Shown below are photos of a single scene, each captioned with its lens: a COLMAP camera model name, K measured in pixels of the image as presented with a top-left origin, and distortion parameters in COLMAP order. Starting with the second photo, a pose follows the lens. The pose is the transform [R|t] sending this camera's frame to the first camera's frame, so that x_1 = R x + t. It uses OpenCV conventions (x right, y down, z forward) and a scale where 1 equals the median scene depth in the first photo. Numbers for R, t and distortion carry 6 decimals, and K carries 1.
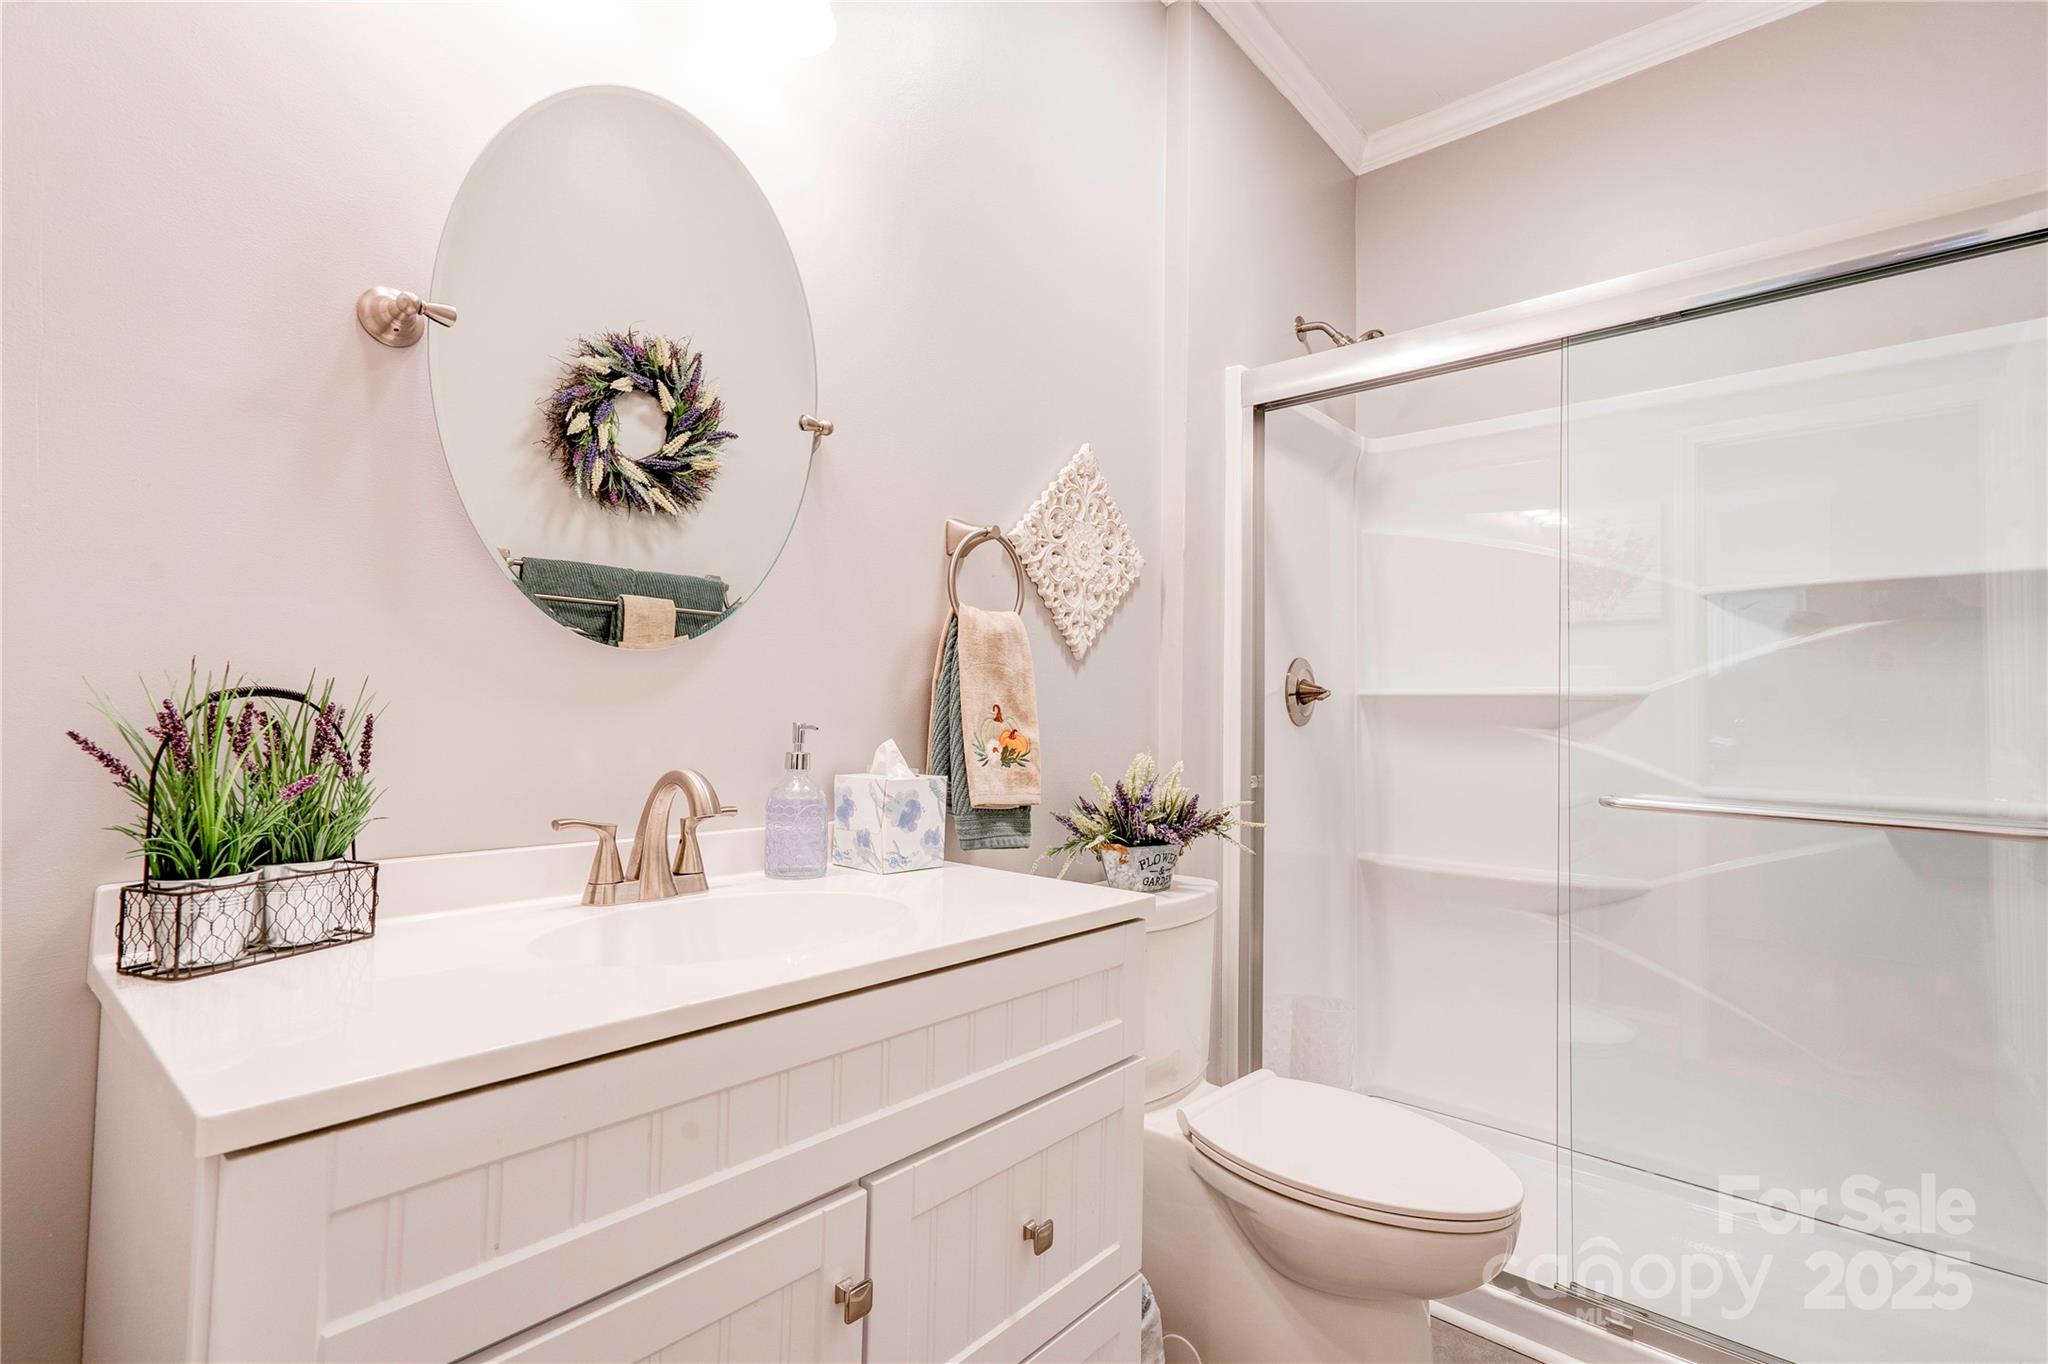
lens RADIAL K [[941.9, 0, 1002.5], [0, 941.9, 680.0], [0, 0, 1]] dist [-0.001001, 0.009913]
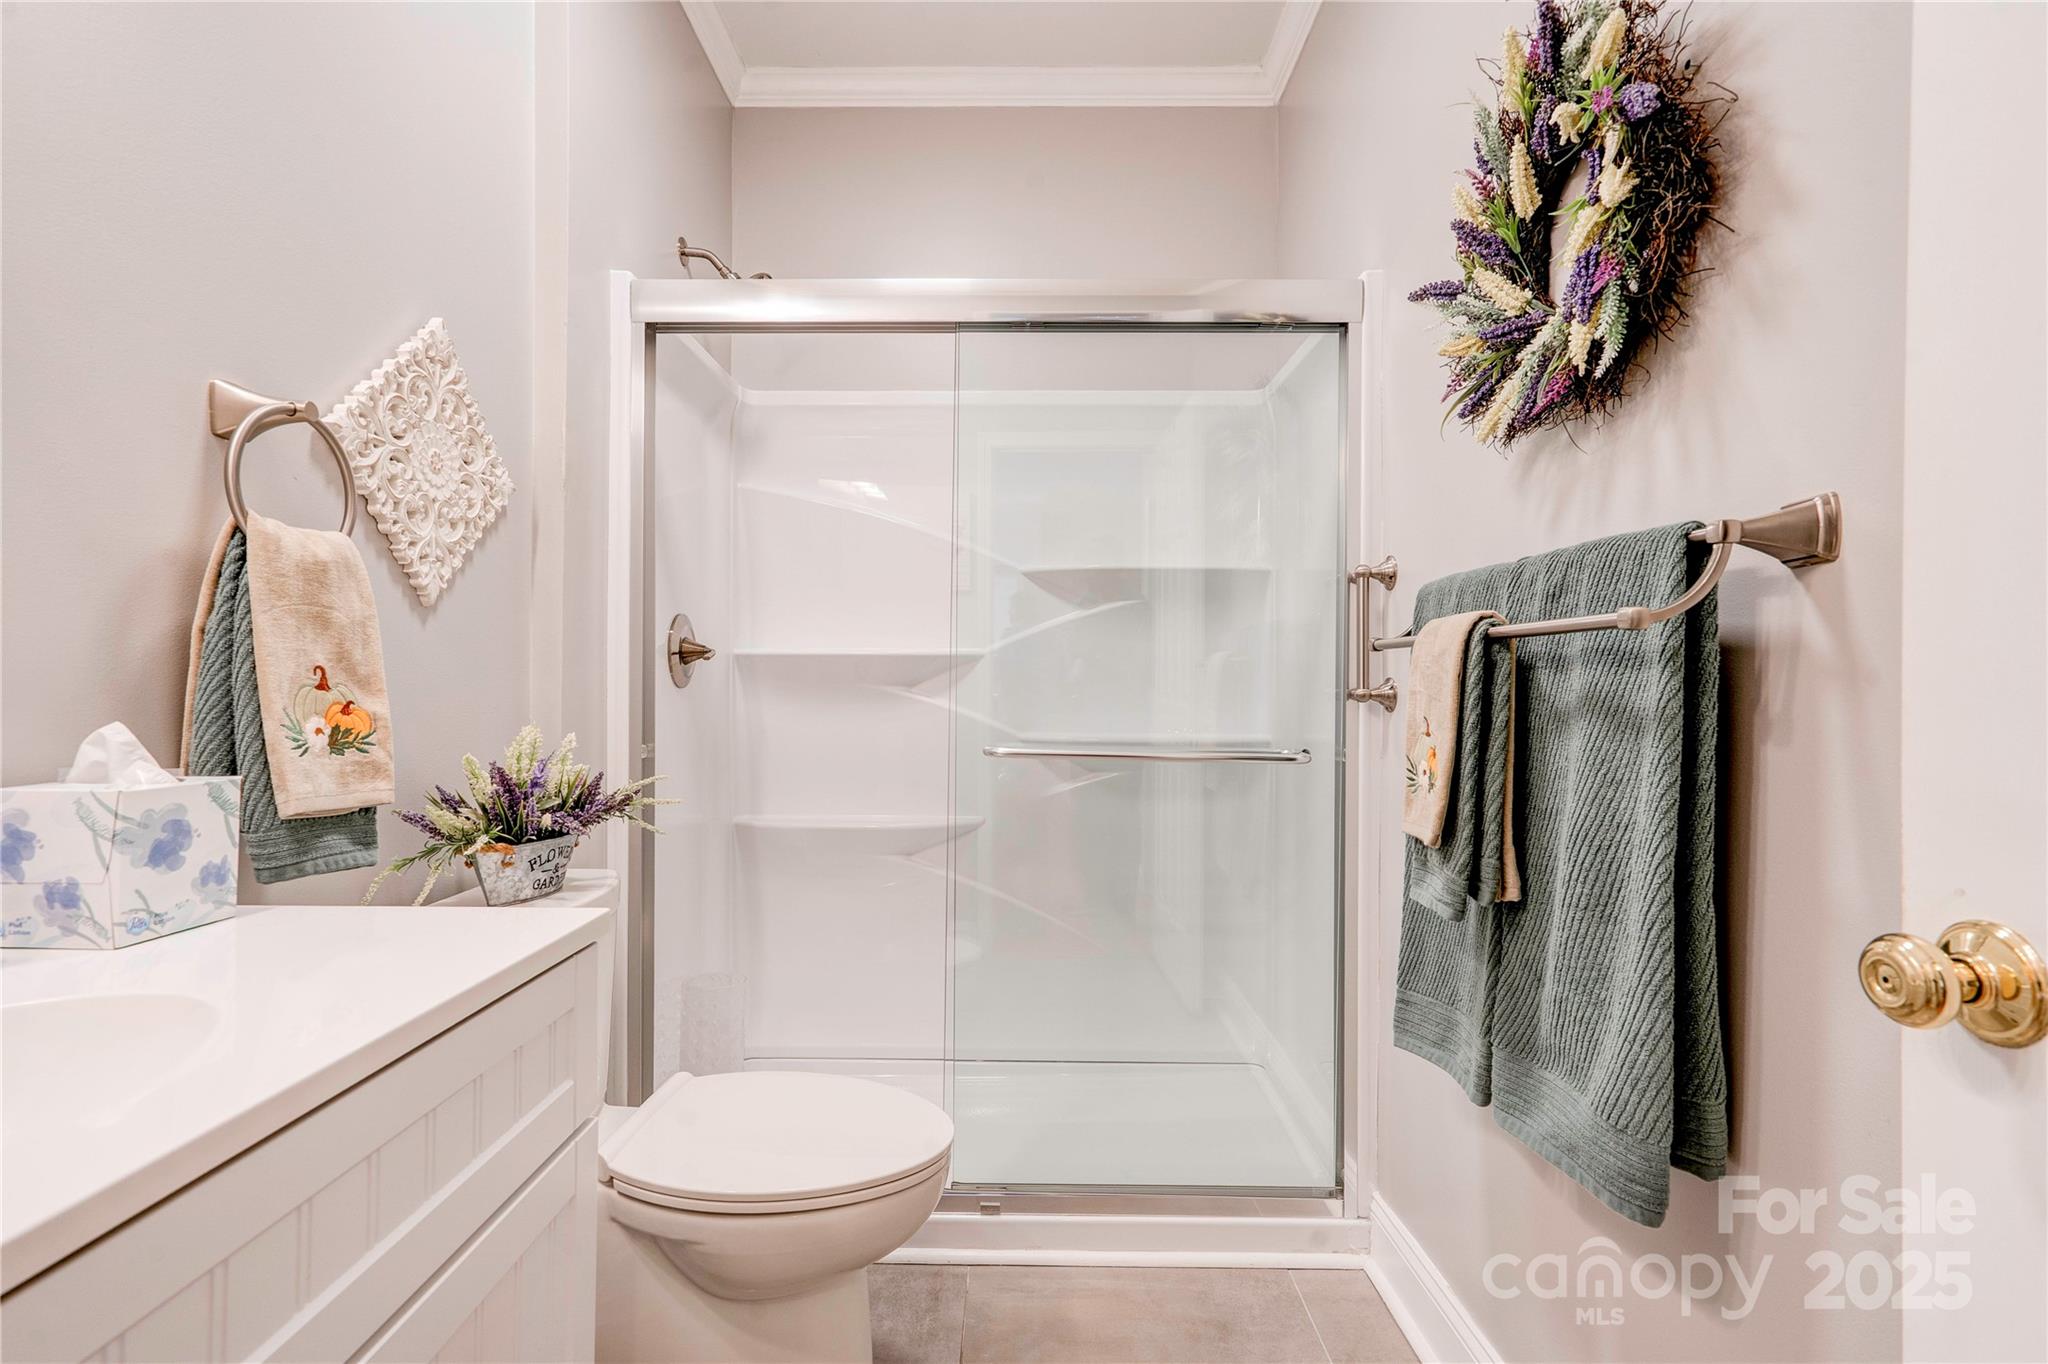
lens RADIAL K [[941.9, 0, 1002.5], [0, 941.9, 680.0], [0, 0, 1]] dist [-0.001001, 0.009913]
pose [[0.763236, -0.011357, 0.646020, -0.062825], [-0.016390, 0.999183, 0.036929, 0.002781], [-0.645912, -0.038774, 0.762427, 0.136179]]
